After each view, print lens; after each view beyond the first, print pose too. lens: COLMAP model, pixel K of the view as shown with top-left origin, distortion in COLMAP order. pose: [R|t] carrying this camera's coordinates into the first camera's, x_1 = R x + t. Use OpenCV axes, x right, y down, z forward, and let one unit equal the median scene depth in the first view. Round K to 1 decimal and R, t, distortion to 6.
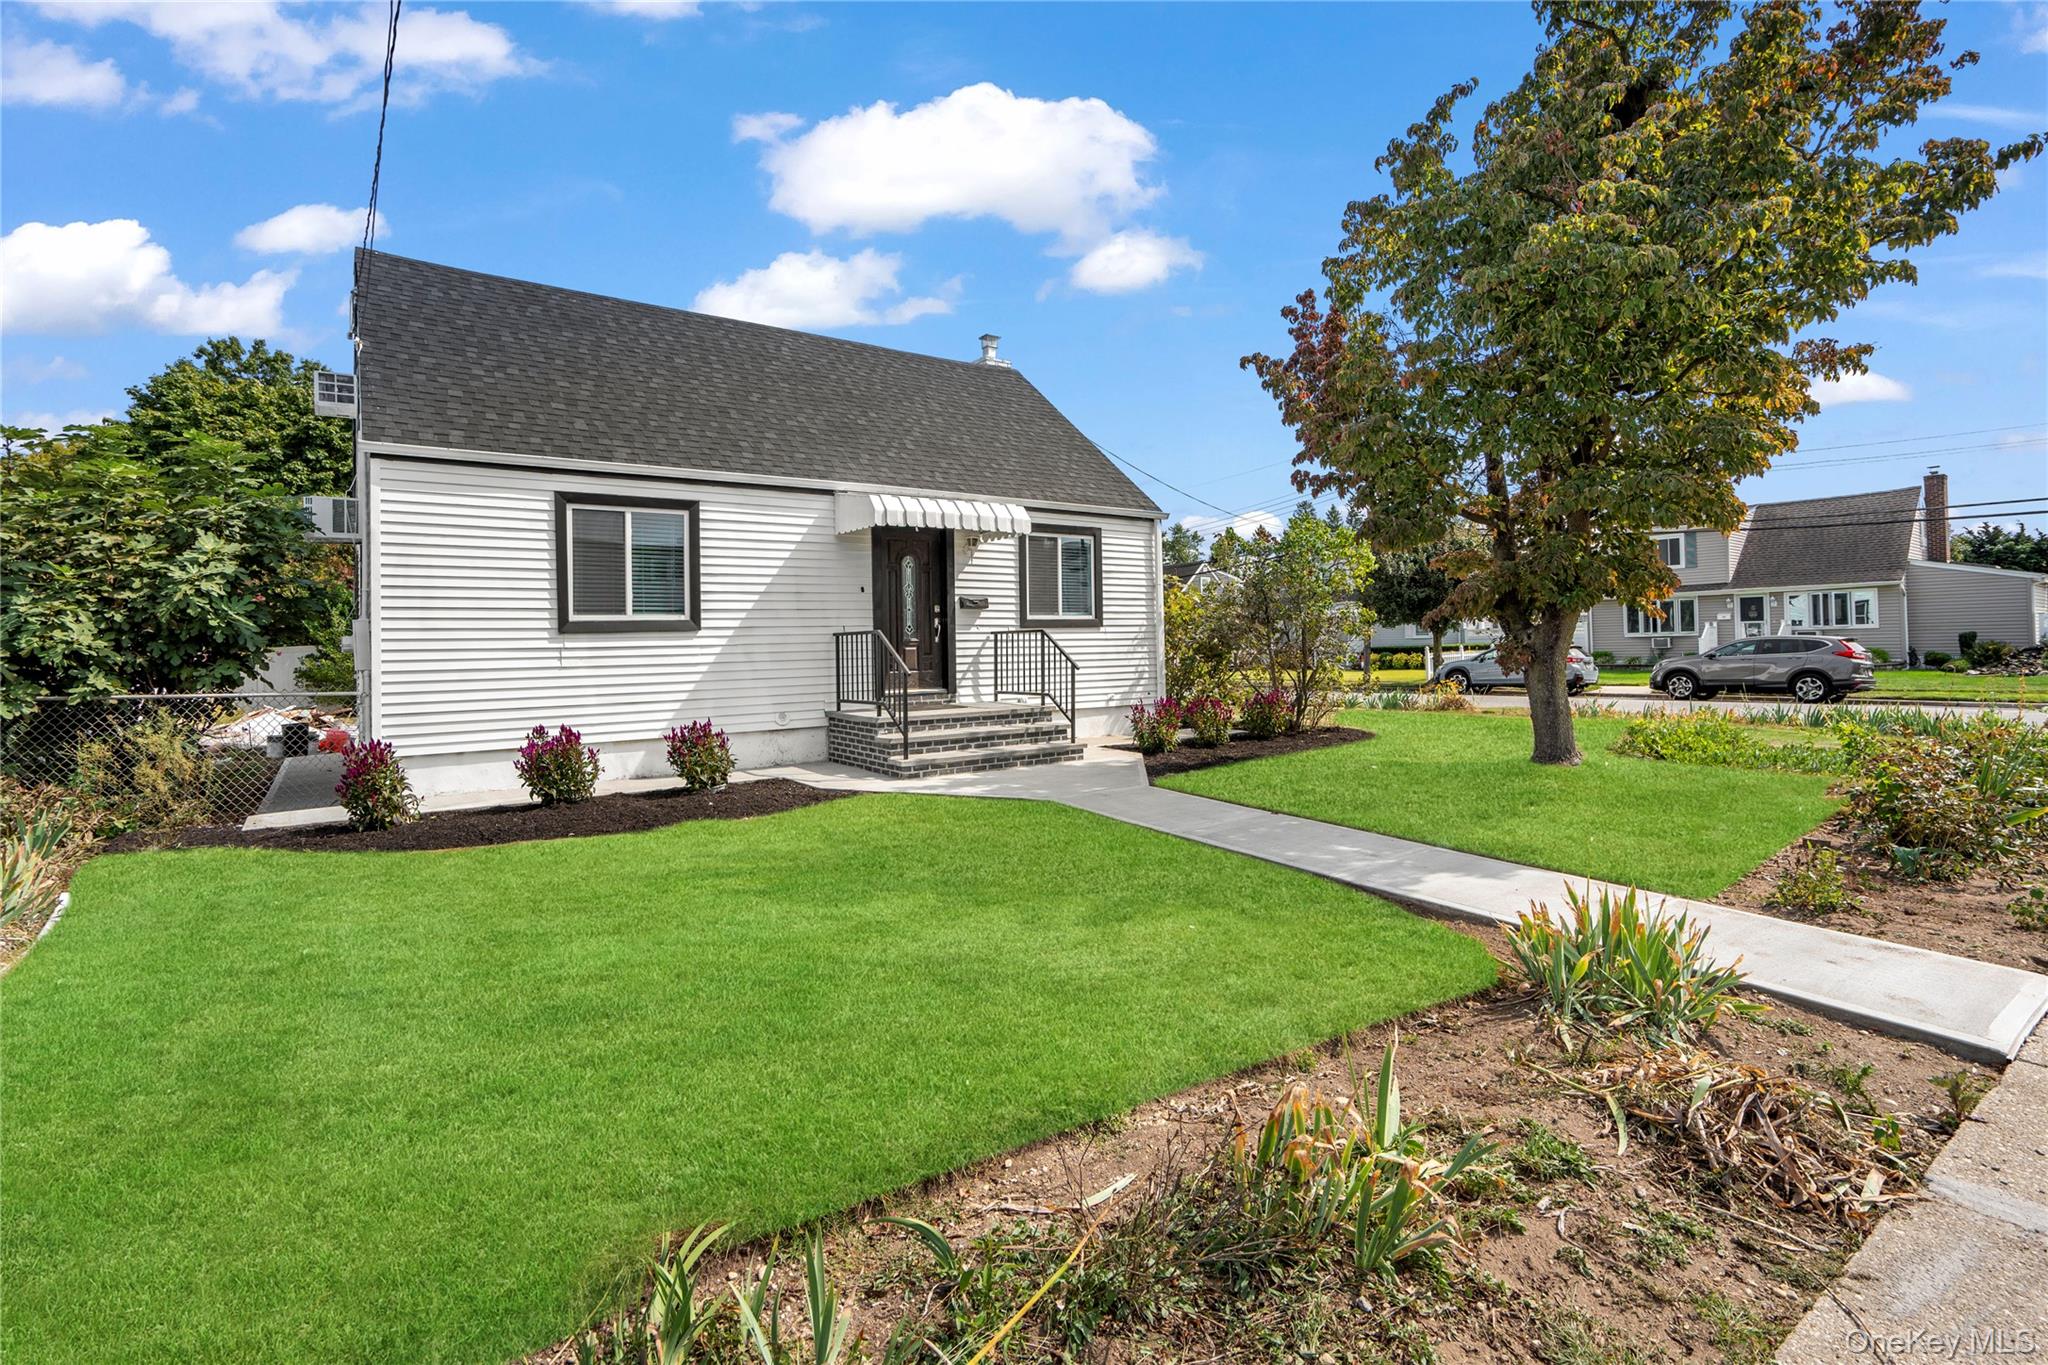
lens RADIAL K [[966.2, 0, 1024.6], [0, 966.2, 640.6], [0, 0, 1]] dist [-0.000450, -0.000070]
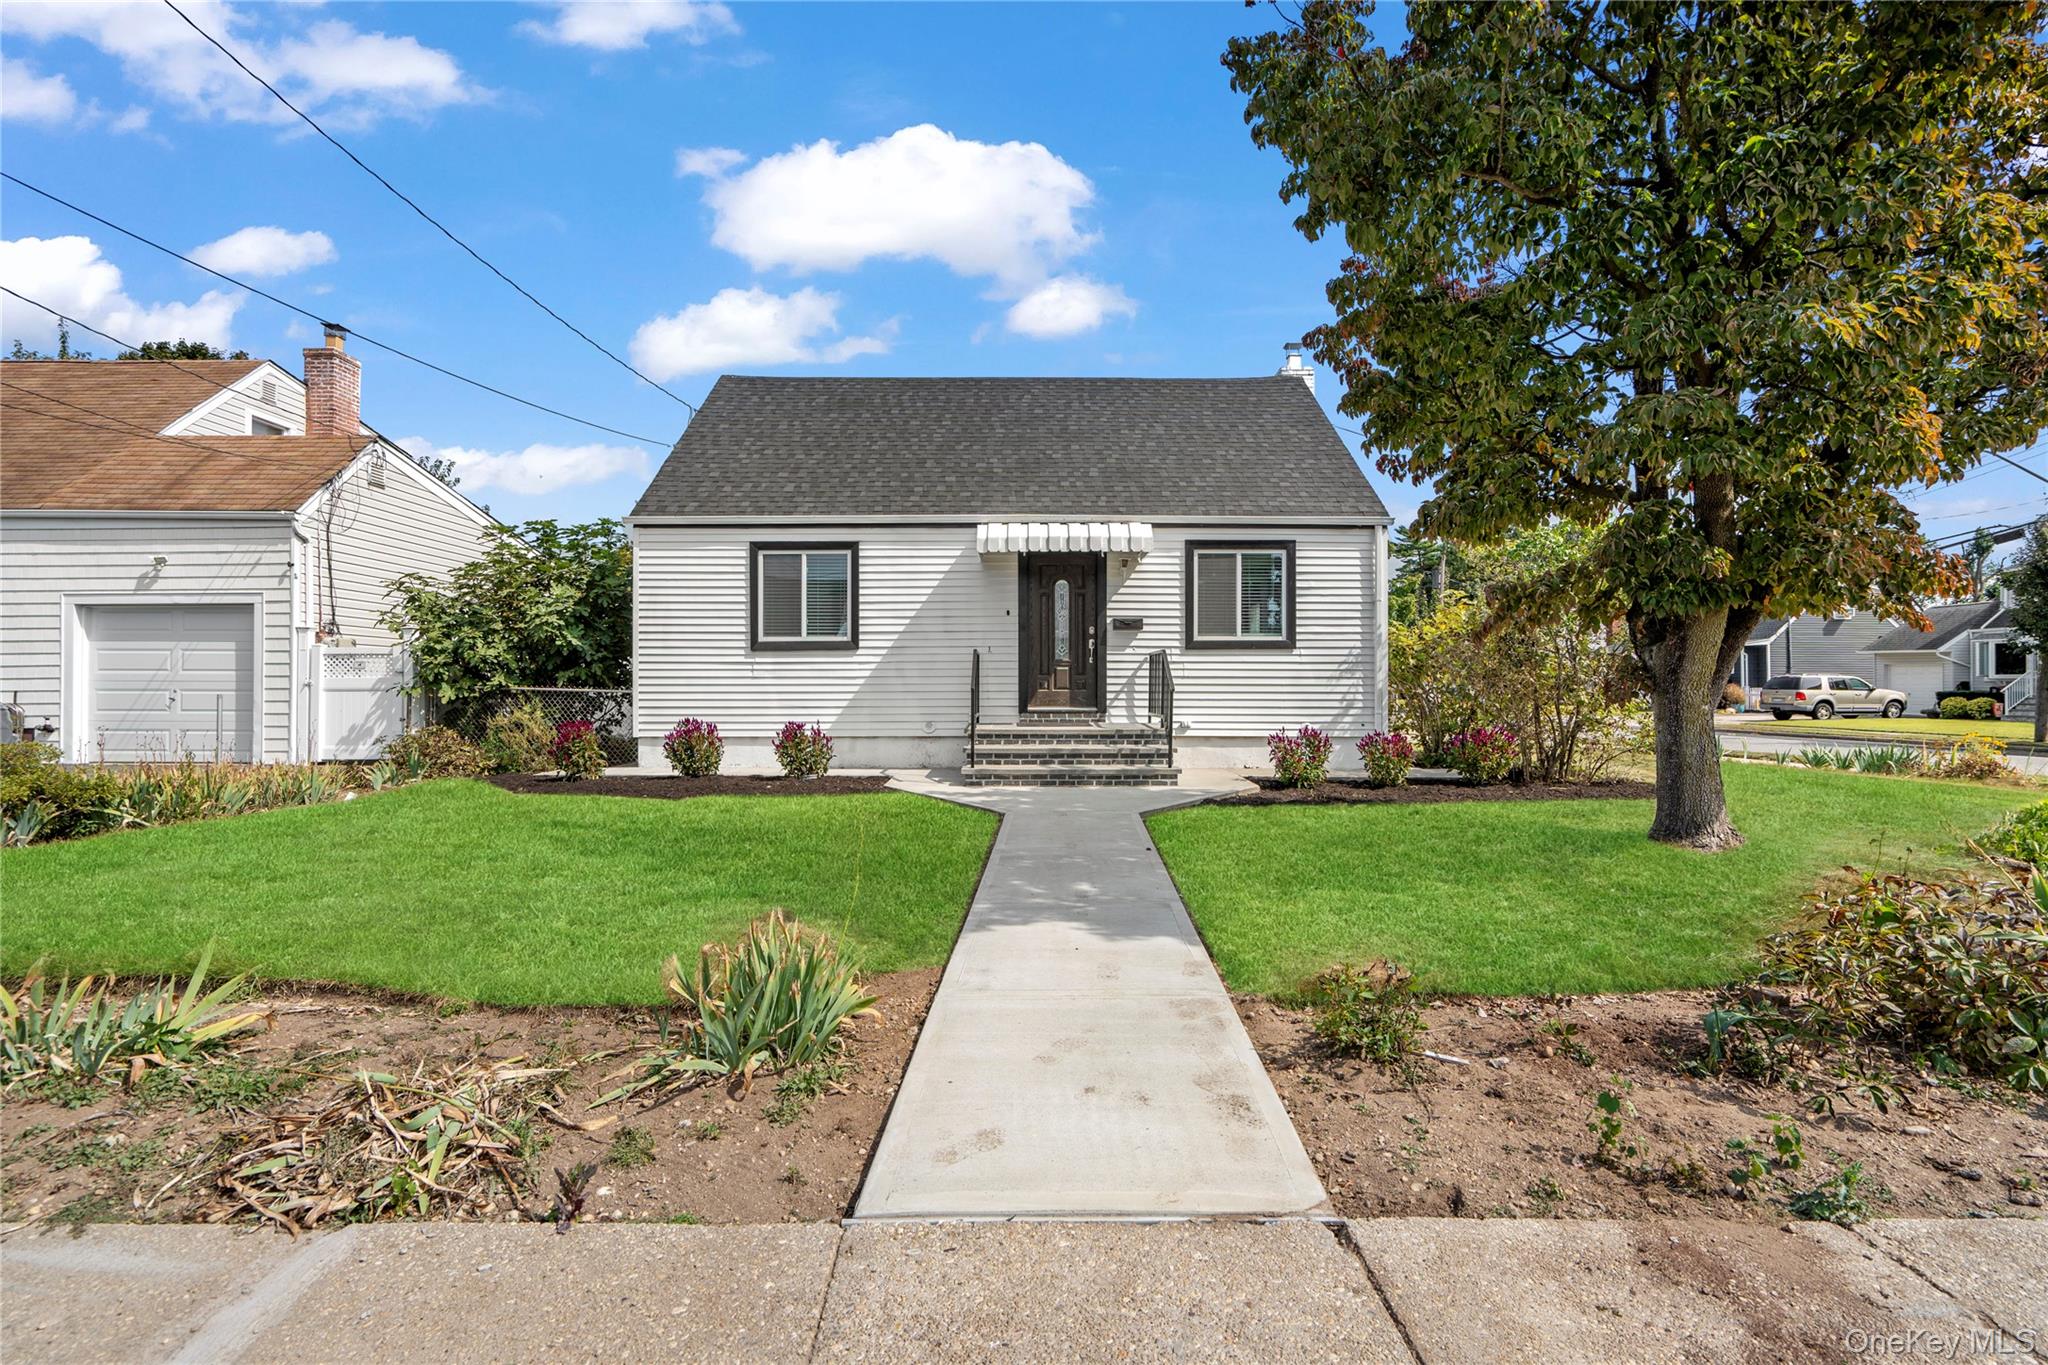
lens RADIAL K [[942.7, 0, 1021.0], [0, 942.7, 687.8], [0, 0, 1]] dist [-0.009055, -0.000182]
pose [[0.812288, 0.022322, -0.582830, 0.484967], [-0.013435, 0.999718, 0.019565, 0.010790], [0.583102, -0.008062, 0.812359, 0.158272]]
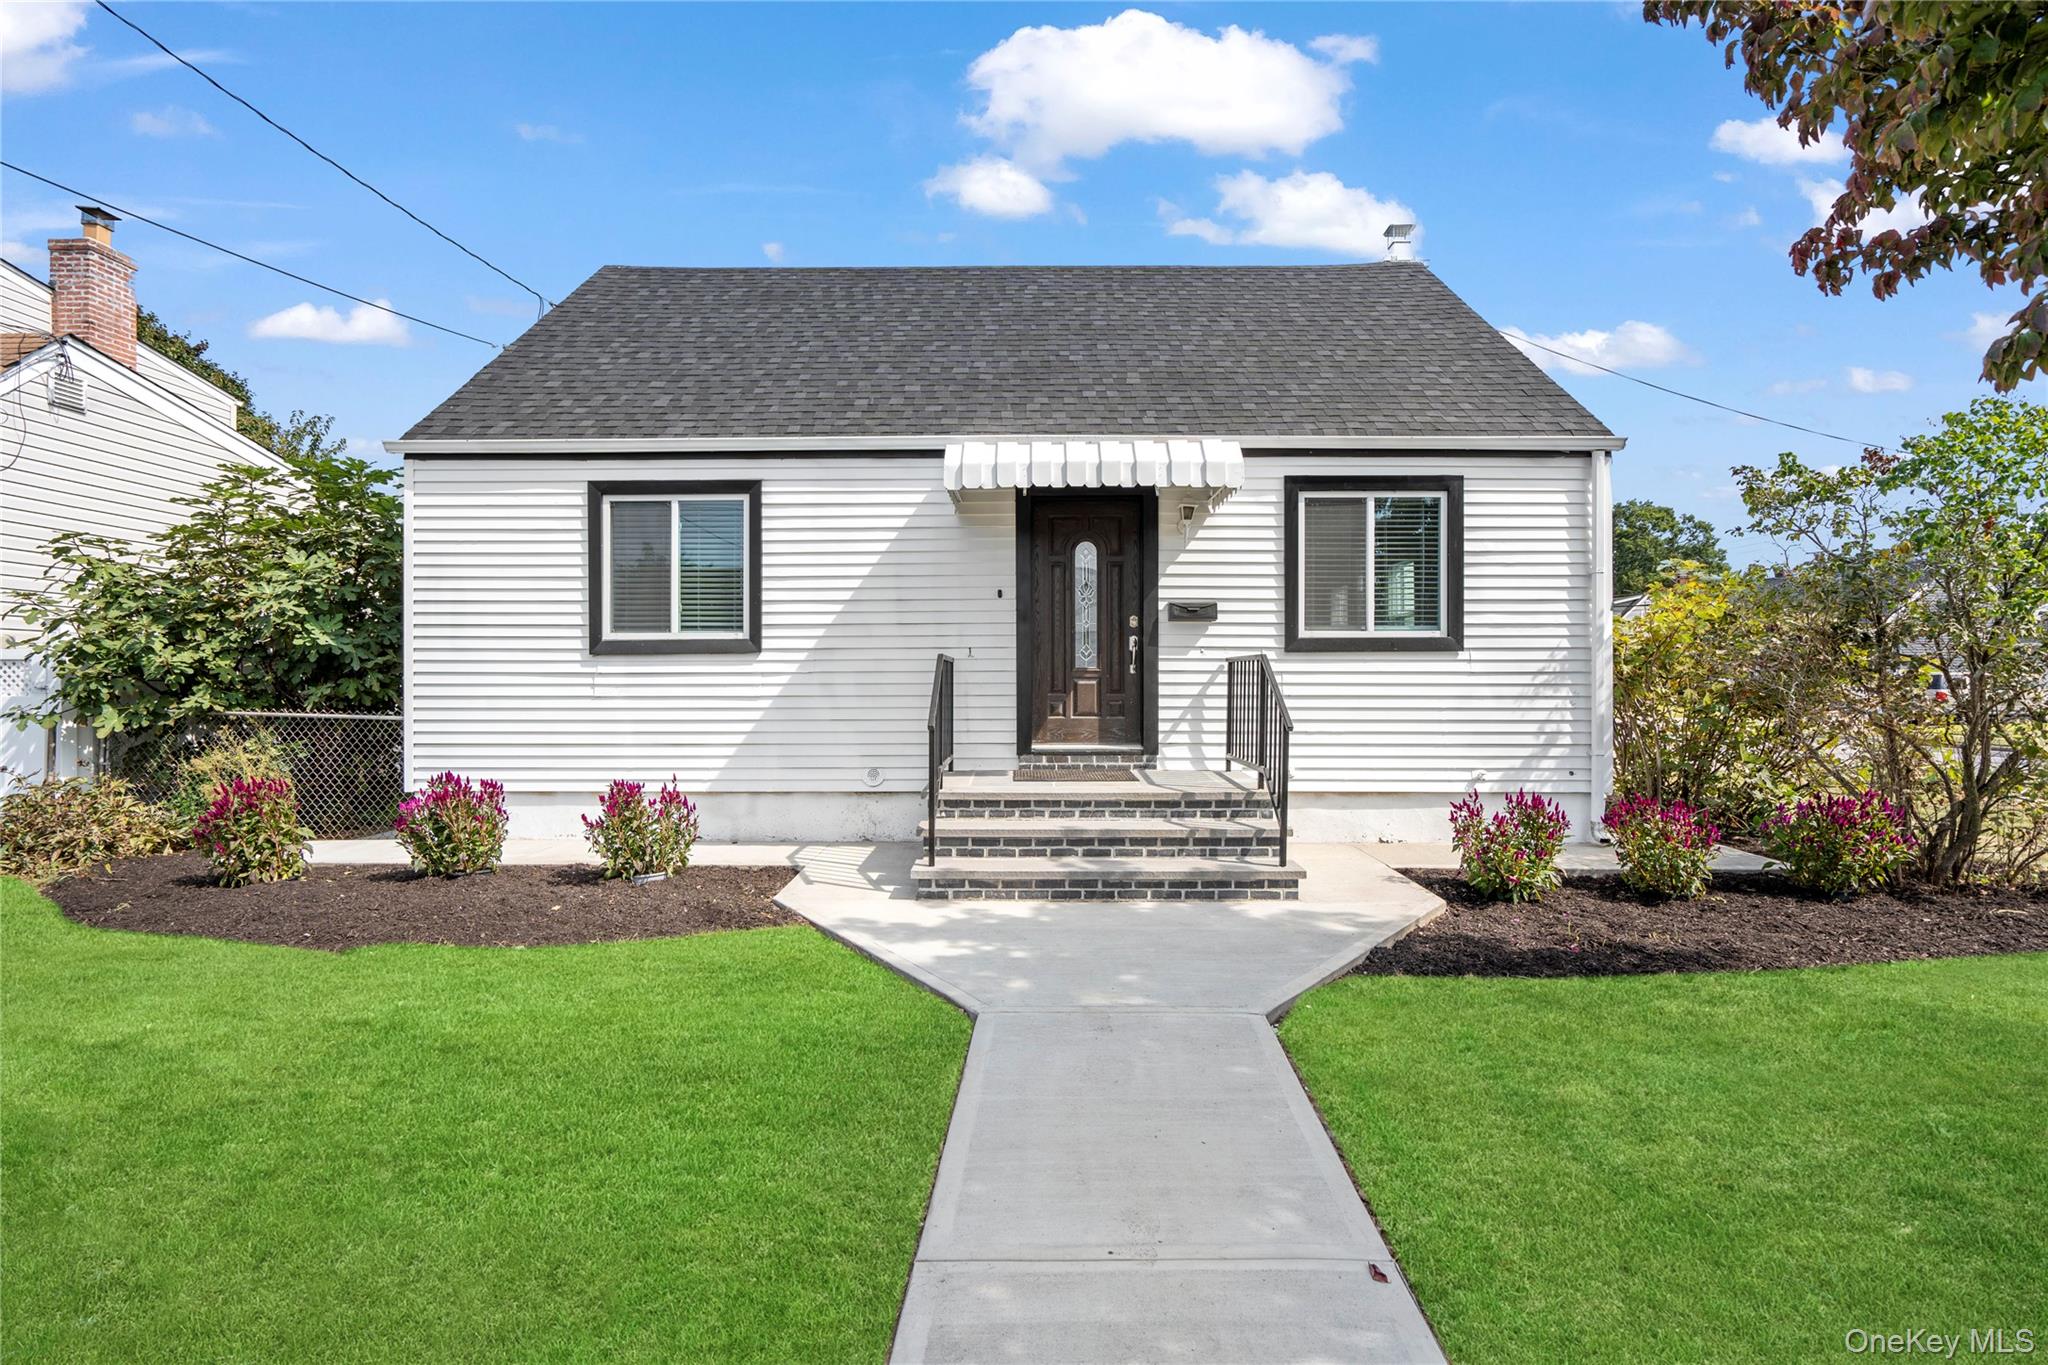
lens RADIAL K [[930.8, 0, 1020.1], [0, 930.8, 679.4], [0, 0, 1]] dist [-0.001766, 0.000954]
pose [[0.805194, 0.022122, -0.592598, 0.242741], [-0.012394, 0.999713, 0.020479, -0.006706], [0.592882, -0.009144, 0.805238, 0.508880]]
